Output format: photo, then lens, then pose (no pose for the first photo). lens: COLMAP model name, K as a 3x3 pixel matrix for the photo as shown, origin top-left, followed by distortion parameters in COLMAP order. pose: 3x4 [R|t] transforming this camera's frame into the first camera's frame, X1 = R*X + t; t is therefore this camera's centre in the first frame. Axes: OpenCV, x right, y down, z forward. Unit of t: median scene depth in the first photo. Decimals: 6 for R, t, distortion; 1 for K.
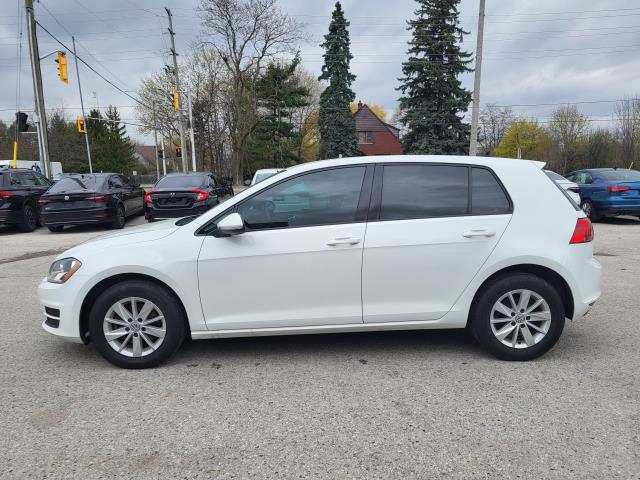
lens RADIAL K [[489.5, 0, 320.0], [0, 489.5, 240.0], [0, 0, 1]] dist [0.071885, -0.052350]
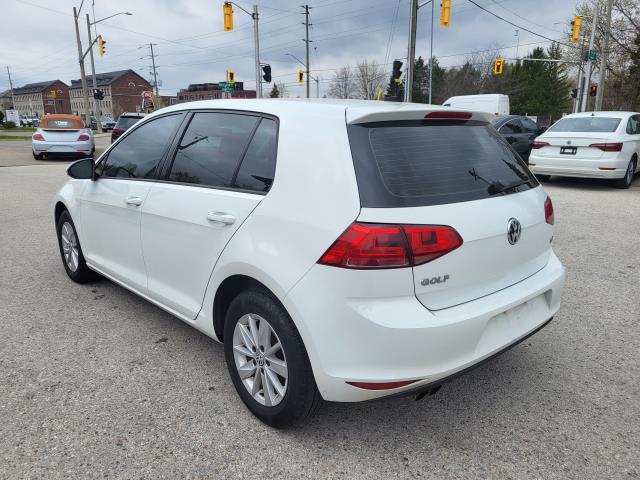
lens RADIAL K [[489.5, 0, 320.0], [0, 489.5, 240.0], [0, 0, 1]] dist [0.071885, -0.052350]
pose [[0.646887, 0.196041, -0.736957, 0.186077], [-0.112344, 0.980346, 0.162173, -0.021948], [0.754265, -0.022115, 0.656197, 0.133086]]
